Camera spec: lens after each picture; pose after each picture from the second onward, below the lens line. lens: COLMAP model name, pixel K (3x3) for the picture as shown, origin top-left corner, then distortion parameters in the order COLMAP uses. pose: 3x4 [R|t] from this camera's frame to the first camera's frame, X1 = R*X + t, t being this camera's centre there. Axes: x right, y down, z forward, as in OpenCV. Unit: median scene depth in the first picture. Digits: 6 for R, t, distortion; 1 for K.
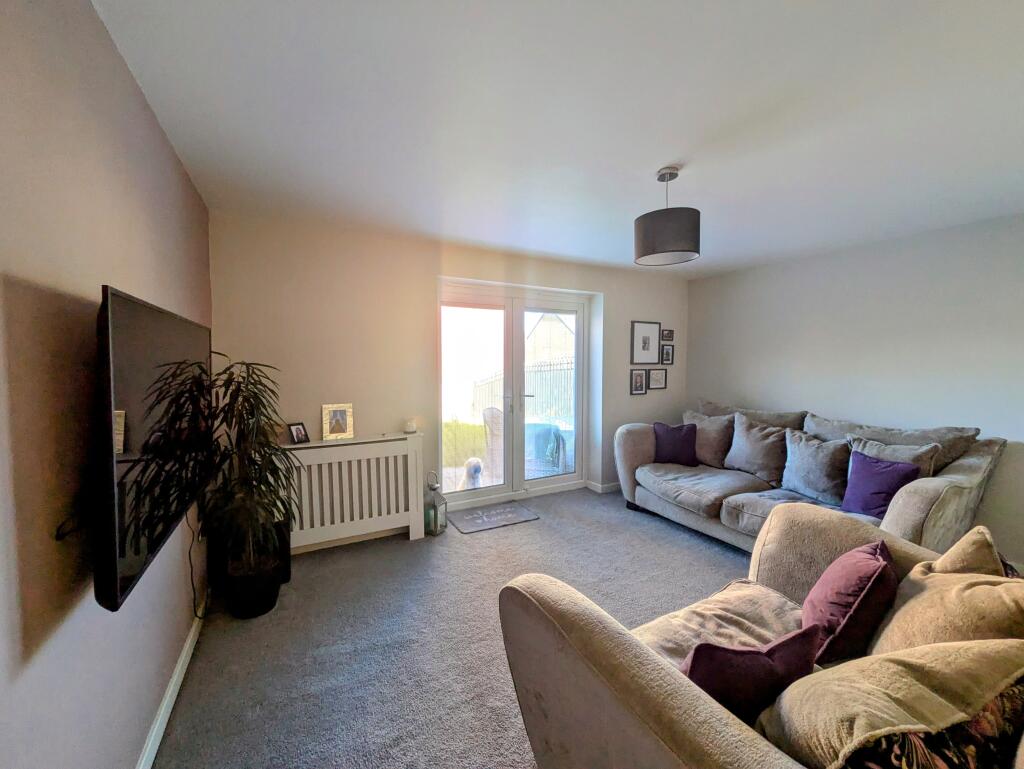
lens RADIAL K [[398.2, 0, 510.3], [0, 398.2, 387.7], [0, 0, 1]] dist [-0.000793, -0.000084]
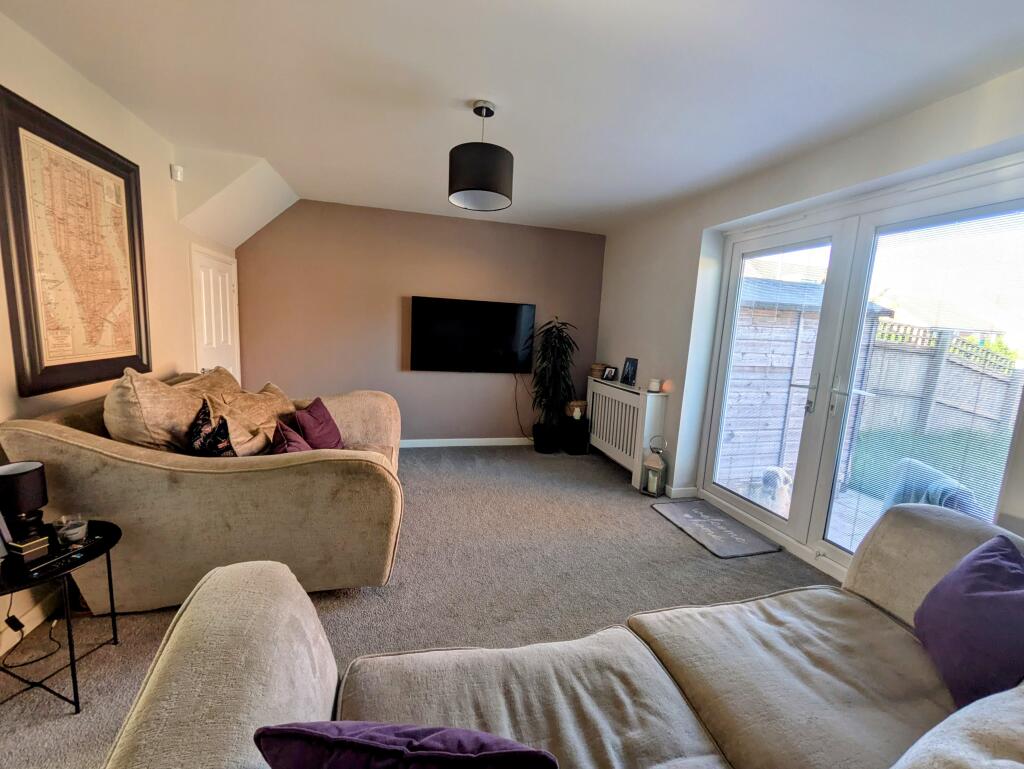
lens RADIAL K [[406.0, 0, 512.0], [0, 406.0, 384.5], [0, 0, 1]] dist [0.001999, 0.000099]
pose [[-0.217072, 0.127063, -0.967851, 0.775794], [-0.115454, 0.981191, 0.154709, -0.027596], [0.969304, 0.145325, -0.198319, 0.746399]]
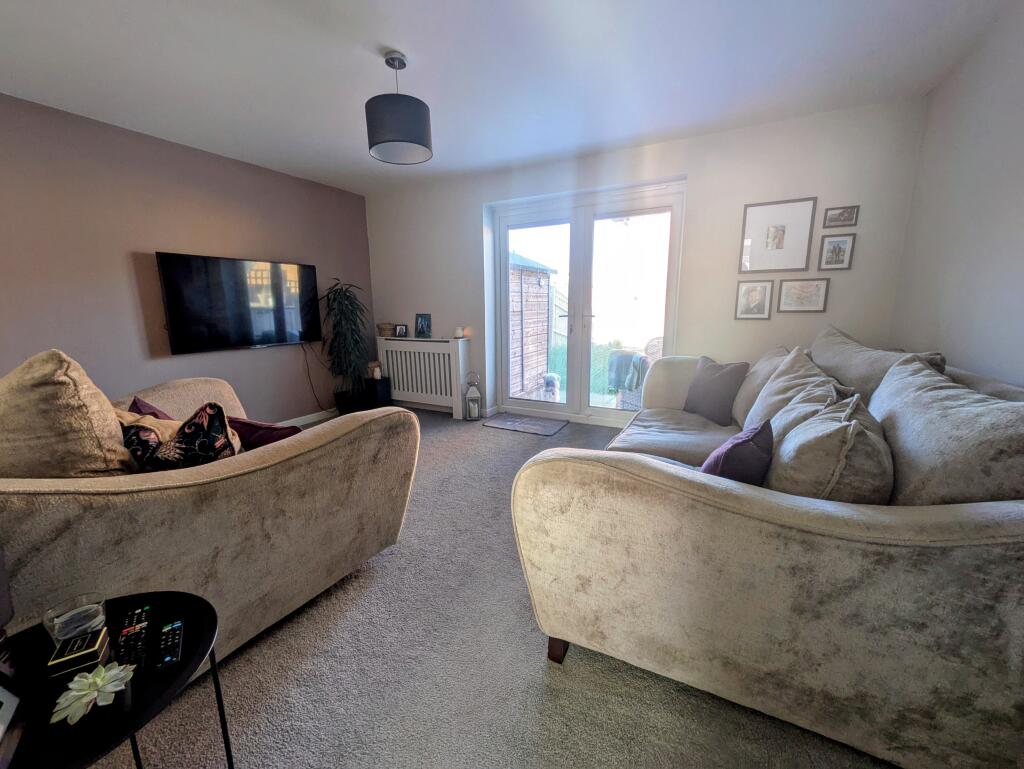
lens RADIAL K [[398.2, 0, 510.3], [0, 398.2, 387.7], [0, 0, 1]] dist [-0.000793, -0.000084]
pose [[0.565709, 0.162504, -0.808434, 0.805635], [-0.040467, 0.984679, 0.169614, 0.039801], [0.823611, -0.063237, 0.563618, 0.353339]]
